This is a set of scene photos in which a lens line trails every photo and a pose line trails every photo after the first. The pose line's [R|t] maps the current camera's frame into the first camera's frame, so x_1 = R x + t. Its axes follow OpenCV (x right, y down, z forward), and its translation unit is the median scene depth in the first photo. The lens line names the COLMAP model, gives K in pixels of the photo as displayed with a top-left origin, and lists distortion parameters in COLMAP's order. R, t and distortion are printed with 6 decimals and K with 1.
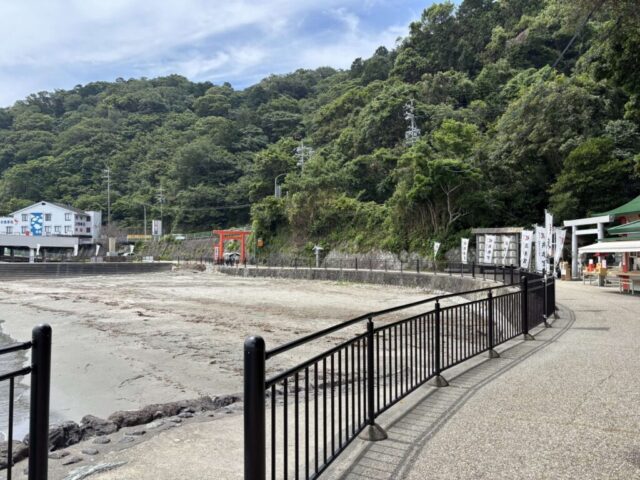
lens RADIAL K [[482.3, 0, 320.0], [0, 482.3, 240.0], [0, 0, 1]] dist [0.029346, -0.008626]
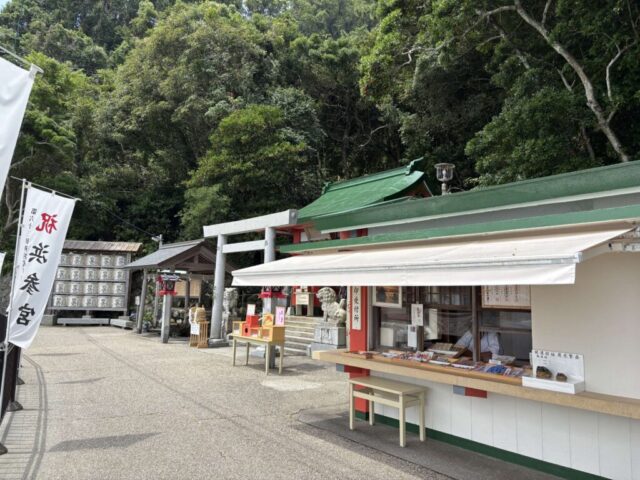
lens RADIAL K [[482.3, 0, 320.0], [0, 482.3, 240.0], [0, 0, 1]] dist [0.029346, -0.008626]
pose [[0.771027, 0.088809, 0.630580, 0.200708], [-0.043424, 0.995255, -0.087073, 0.010200], [-0.635321, 0.039753, 0.771225, 0.383893]]
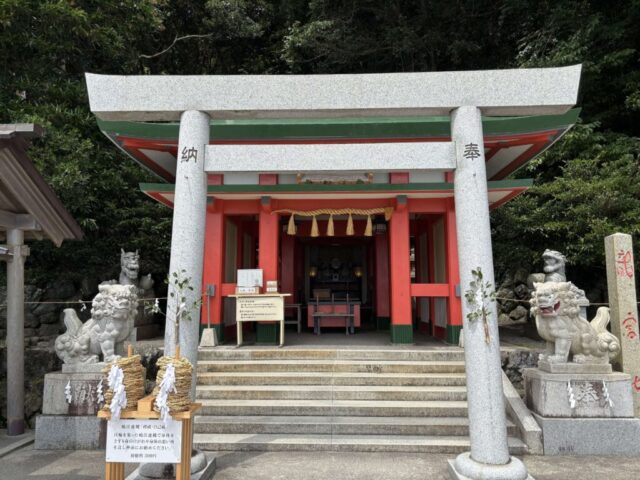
lens RADIAL K [[482.3, 0, 320.0], [0, 482.3, 240.0], [0, 0, 1]] dist [0.029346, -0.008626]
pose [[0.063294, 0.128345, 0.989708, 0.262147], [-0.033494, 0.991411, -0.126424, 0.020511], [-0.997433, -0.025148, 0.067049, 0.661580]]
